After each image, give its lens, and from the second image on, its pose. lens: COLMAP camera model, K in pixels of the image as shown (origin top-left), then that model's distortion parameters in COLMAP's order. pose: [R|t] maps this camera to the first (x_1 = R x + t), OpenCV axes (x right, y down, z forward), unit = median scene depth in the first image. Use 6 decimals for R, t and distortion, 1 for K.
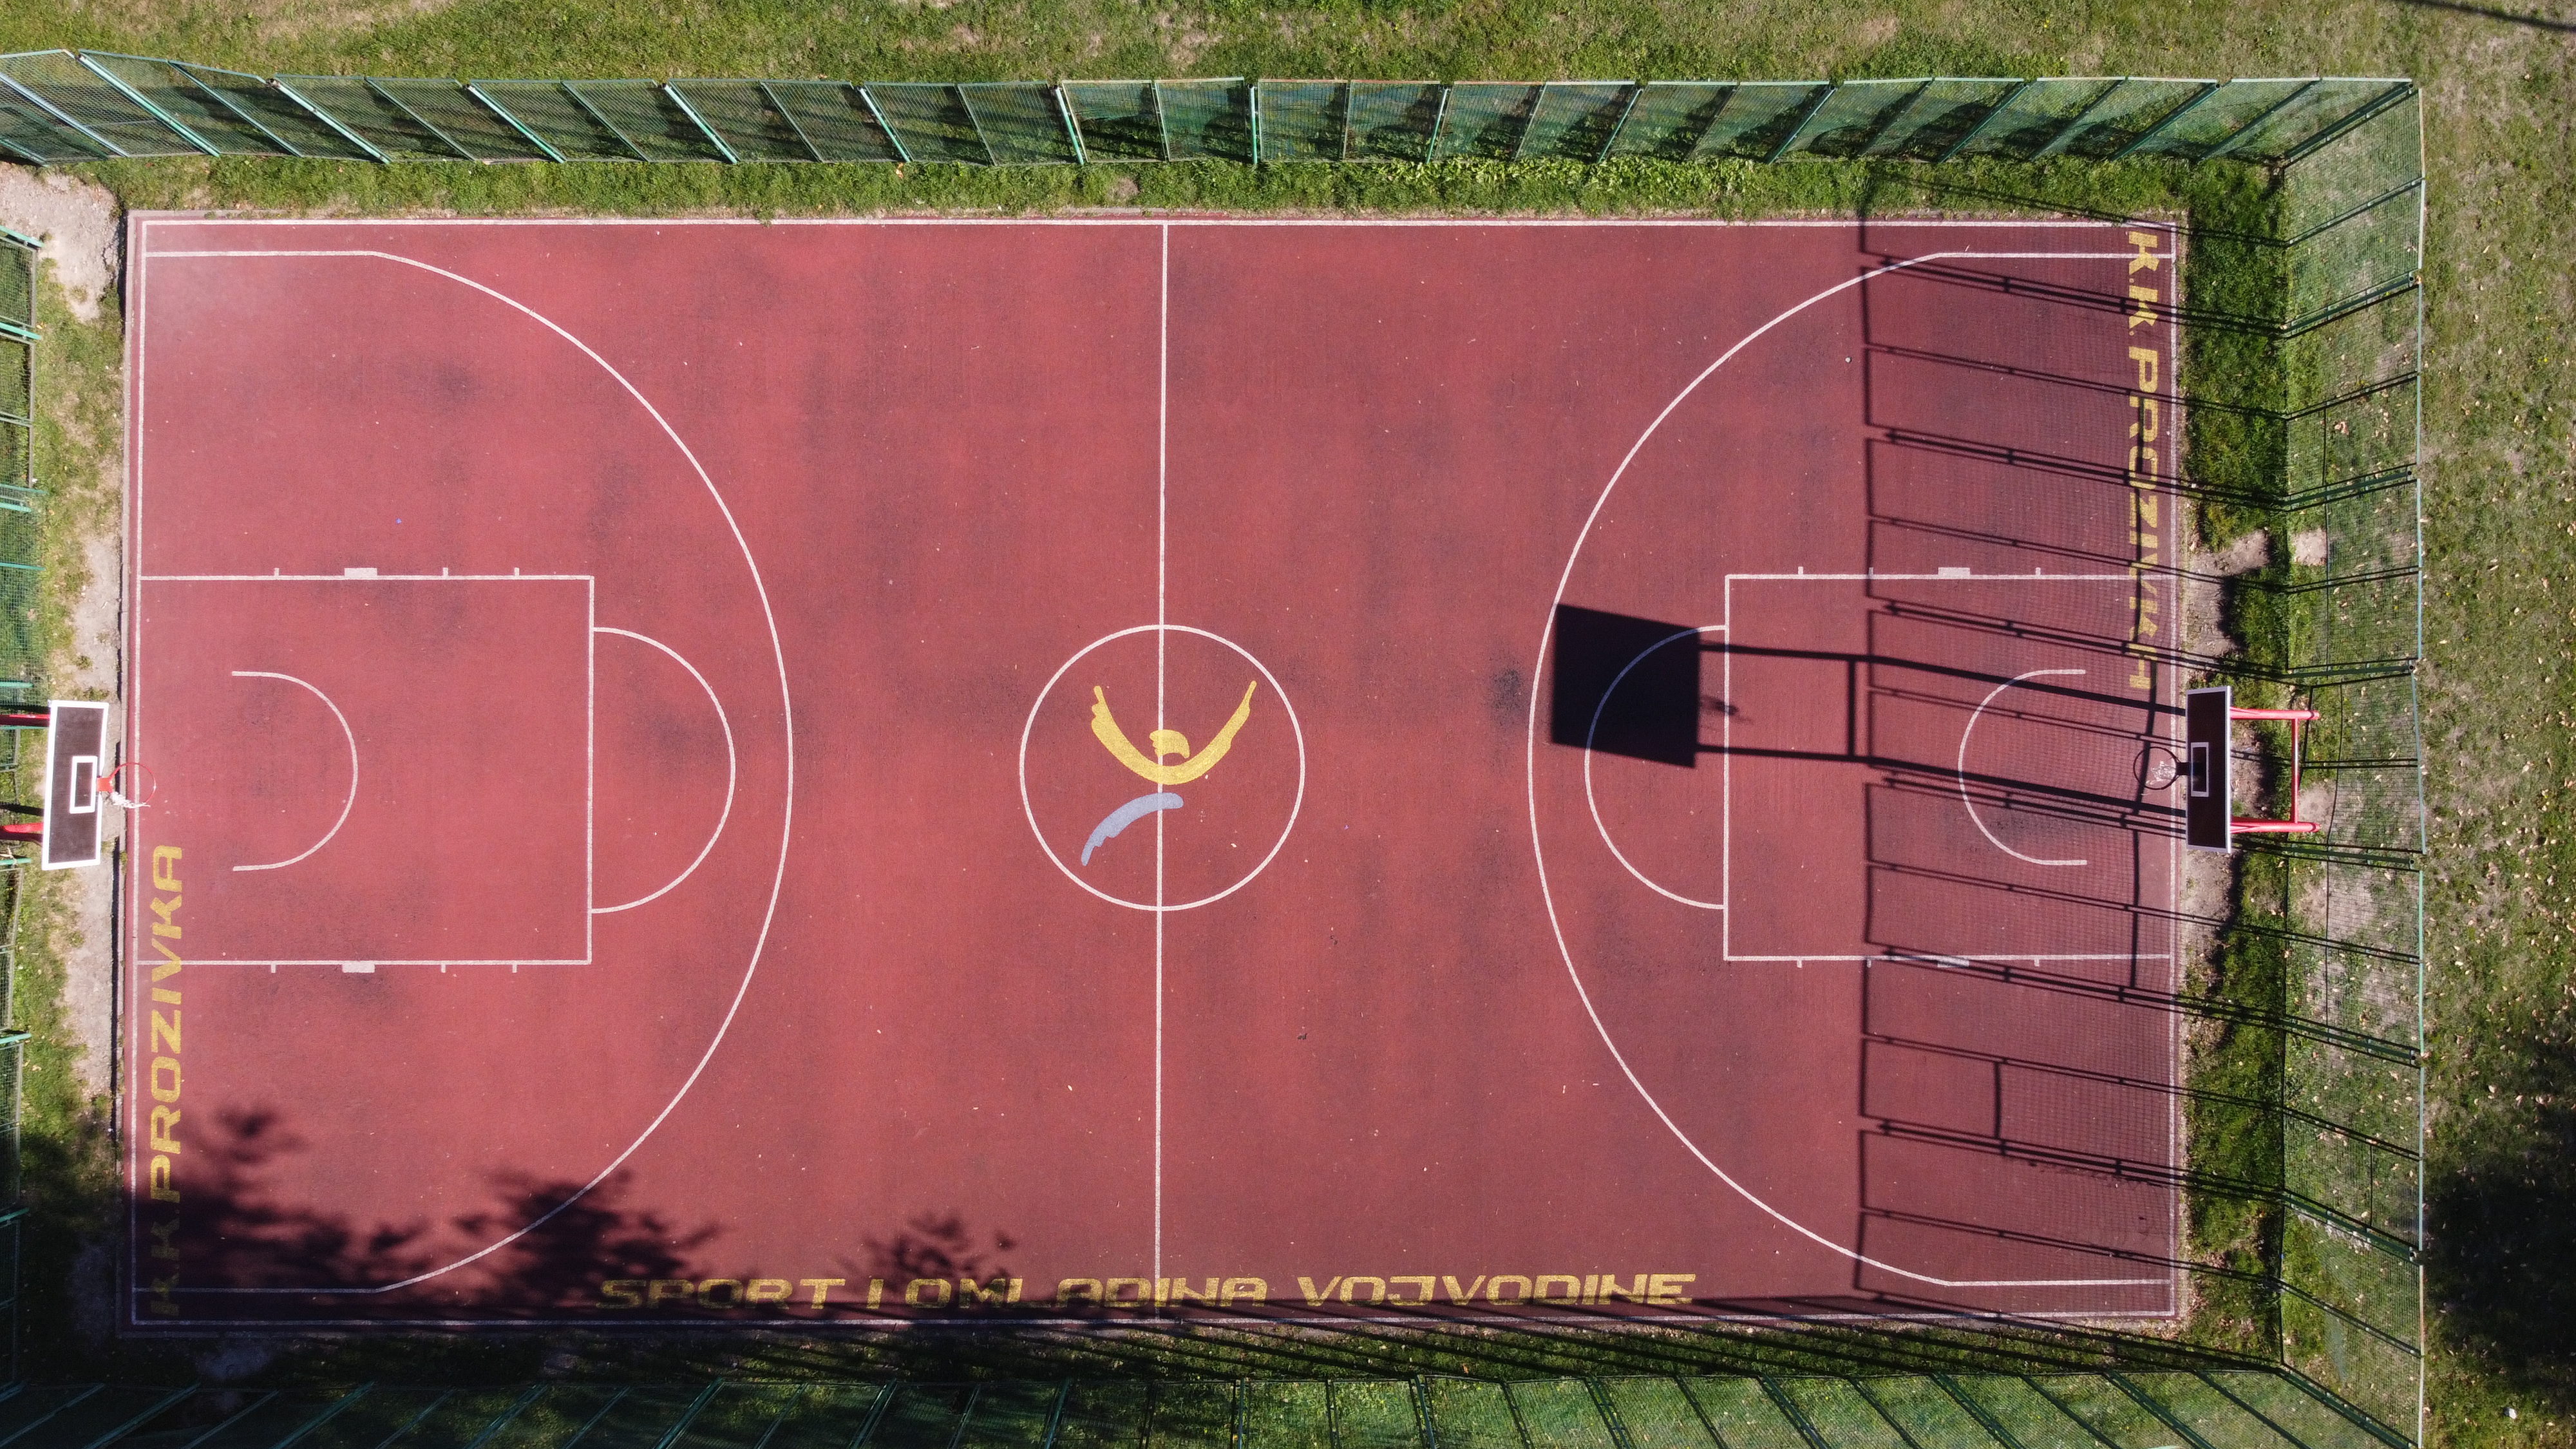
lens RADIAL K [[1941.0, 0, 1298.2], [0, 1941.0, 713.3], [0, 0, 1]] dist [0.047477, -0.086151]
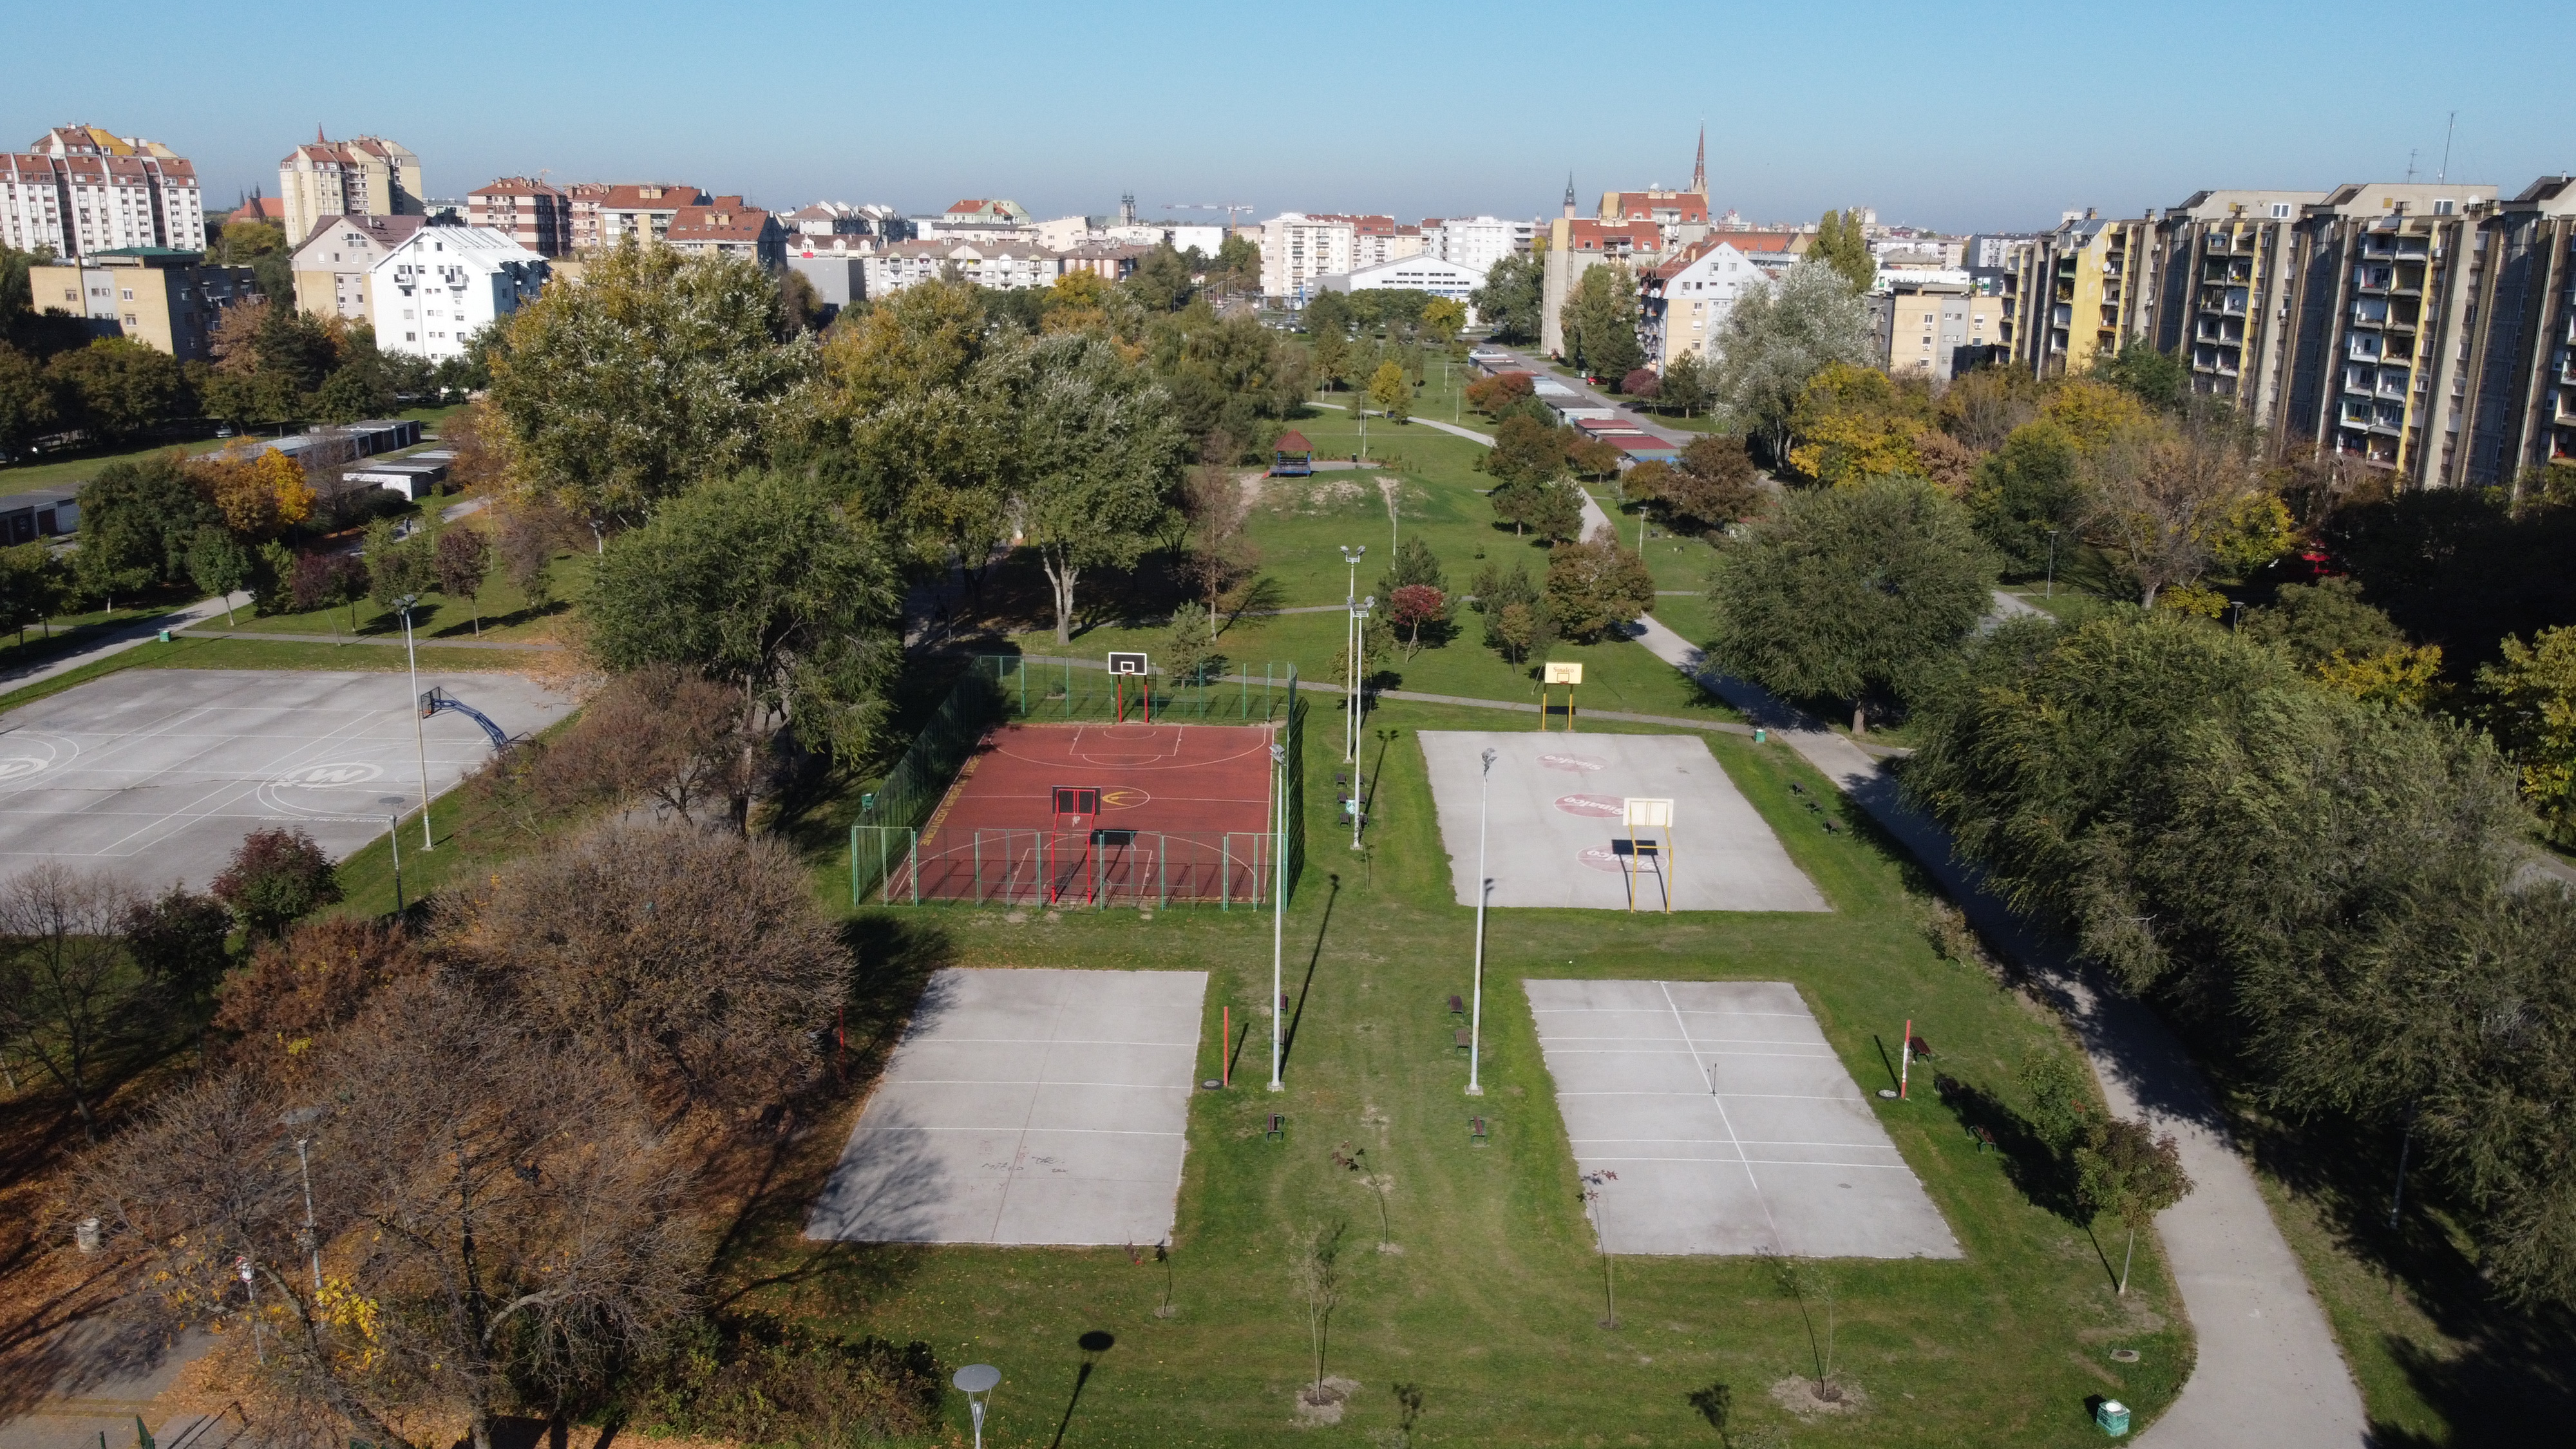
lens RADIAL K [[1941.0, 0, 1298.2], [0, 1941.0, 713.3], [0, 0, 1]] dist [0.047477, -0.086151]
pose [[-0.000985, 0.227120, -0.973866, 4.106992], [-0.999998, 0.001642, 0.001394, -0.399267], [0.001916, 0.973866, 0.227117, 0.117409]]
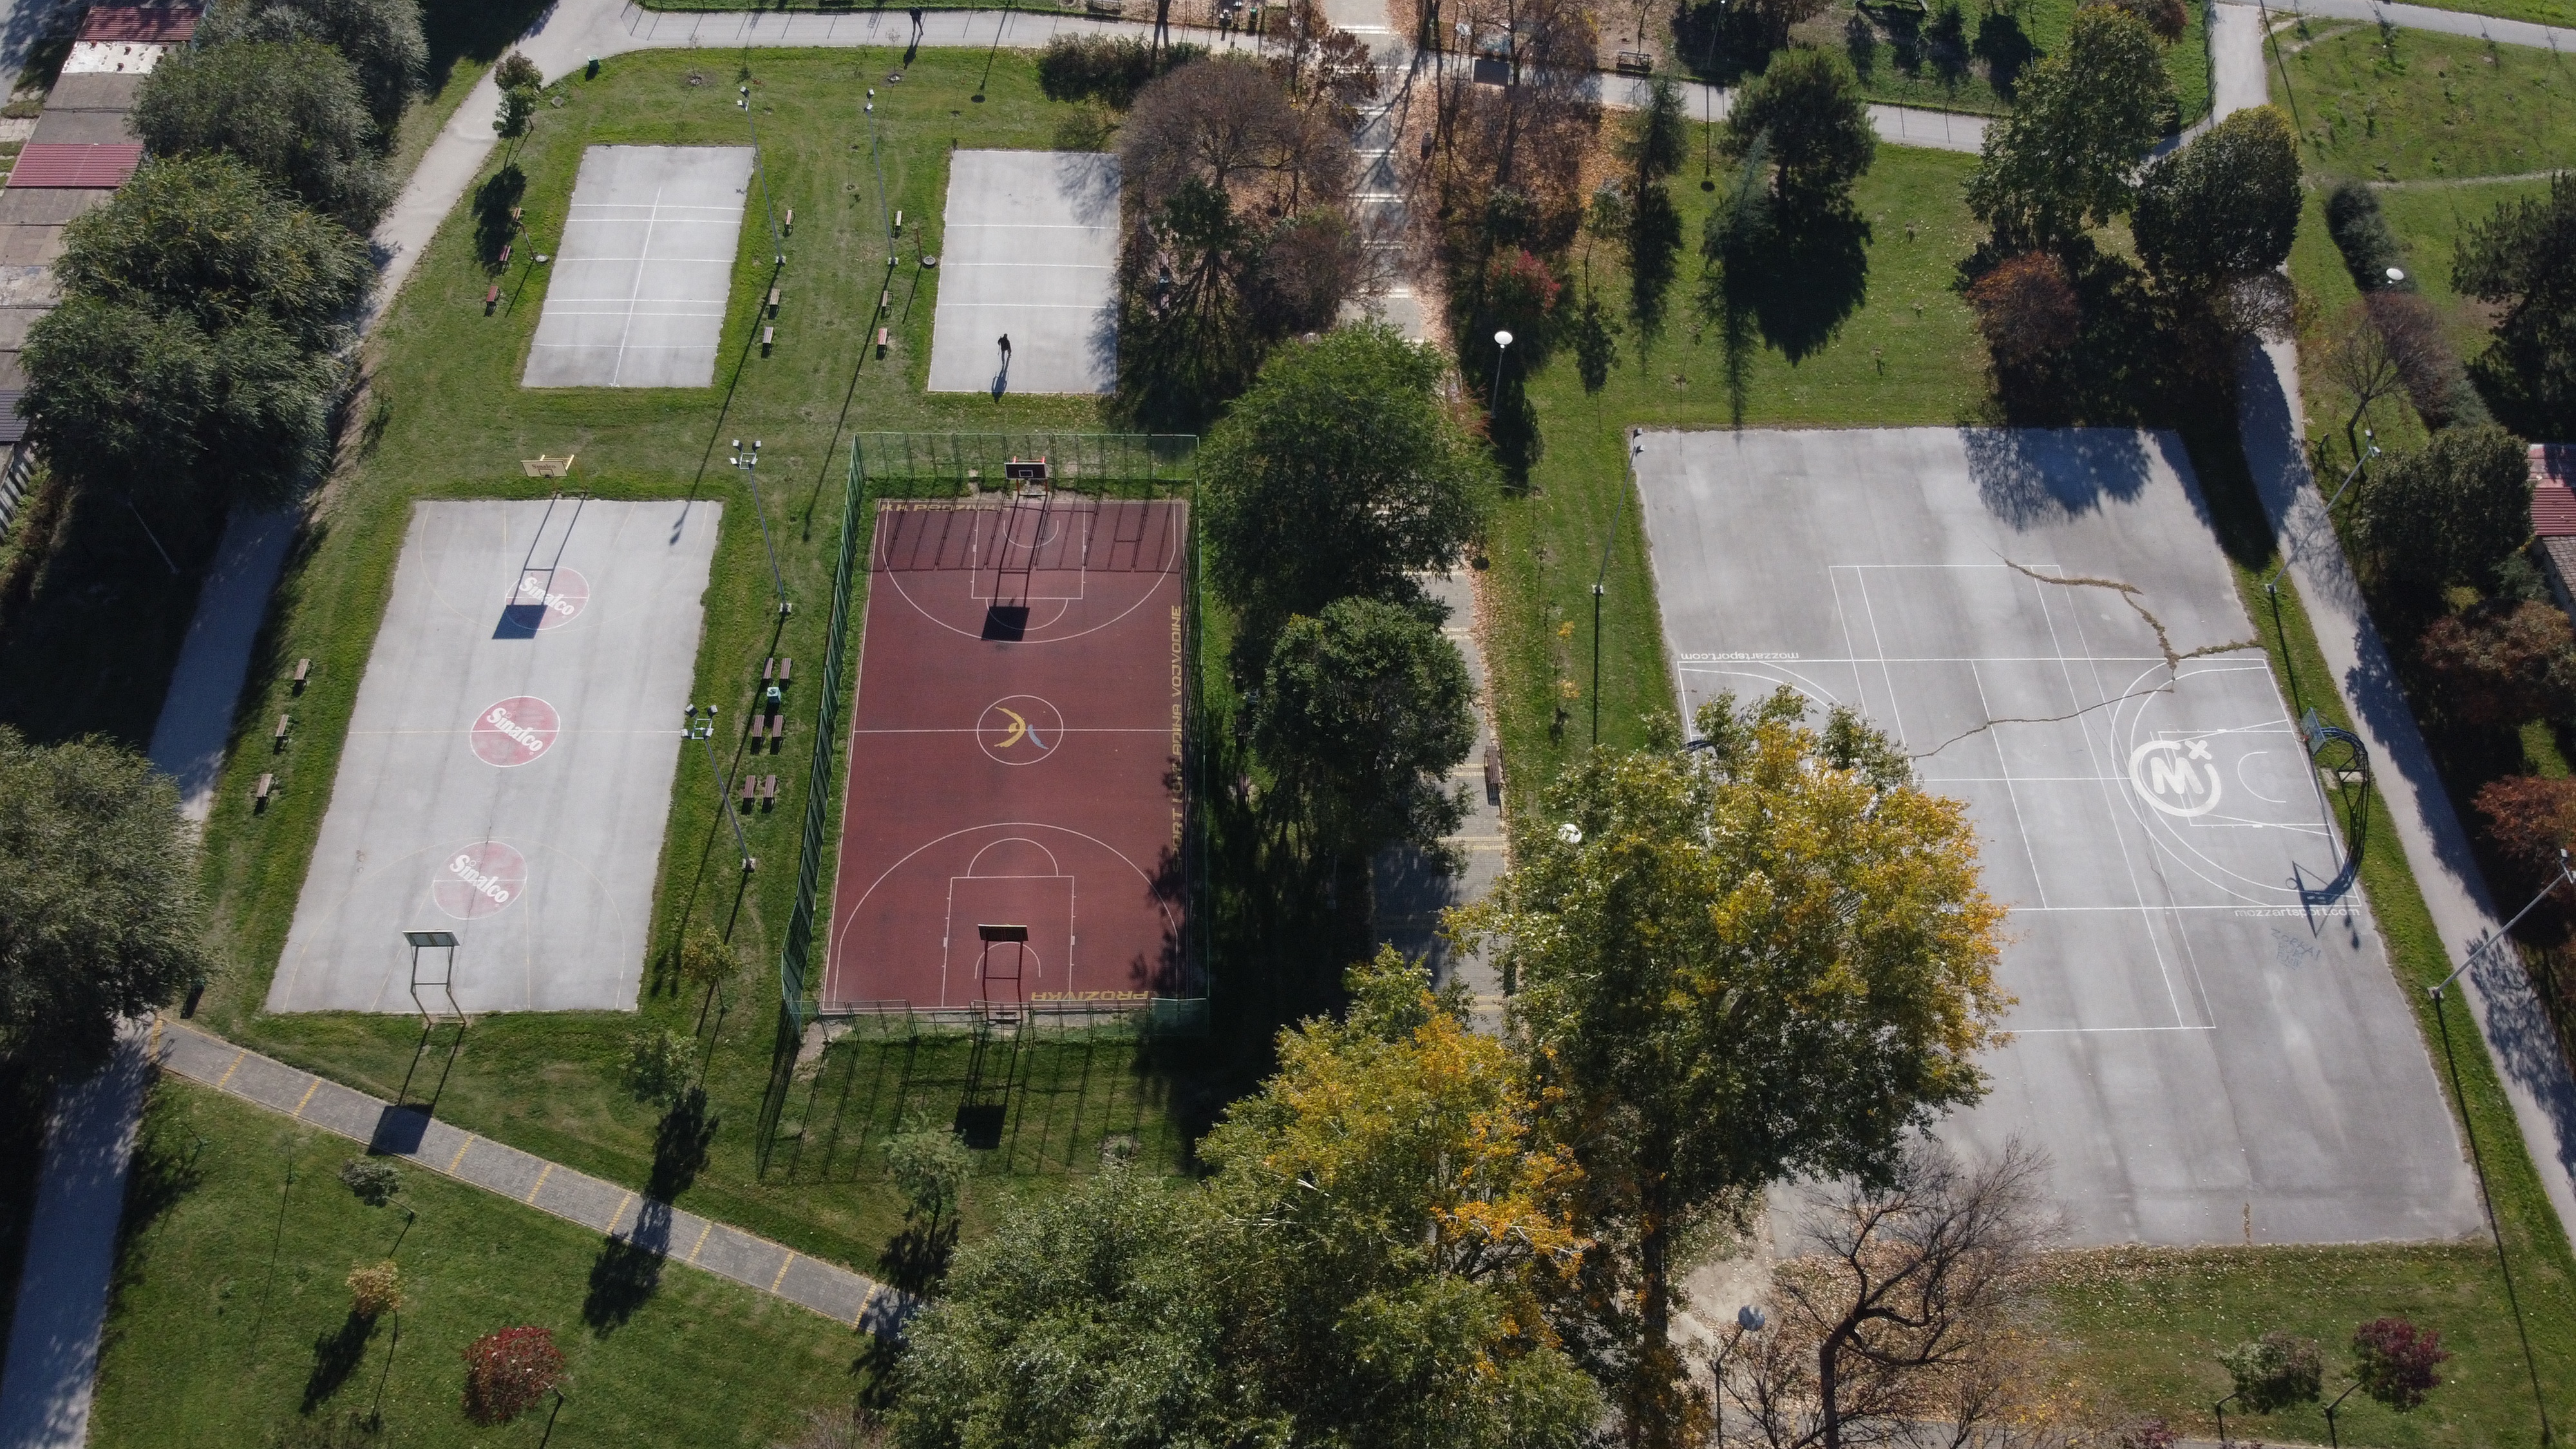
lens RADIAL K [[1941.0, 0, 1298.2], [0, 1941.0, 713.3], [0, 0, 1]] dist [0.047477, -0.086151]
pose [[-0.037864, -0.822305, 0.567786, -2.526331], [0.997708, 0.000779, 0.067663, 0.360081], [-0.056081, 0.569047, 0.820390, -2.294667]]
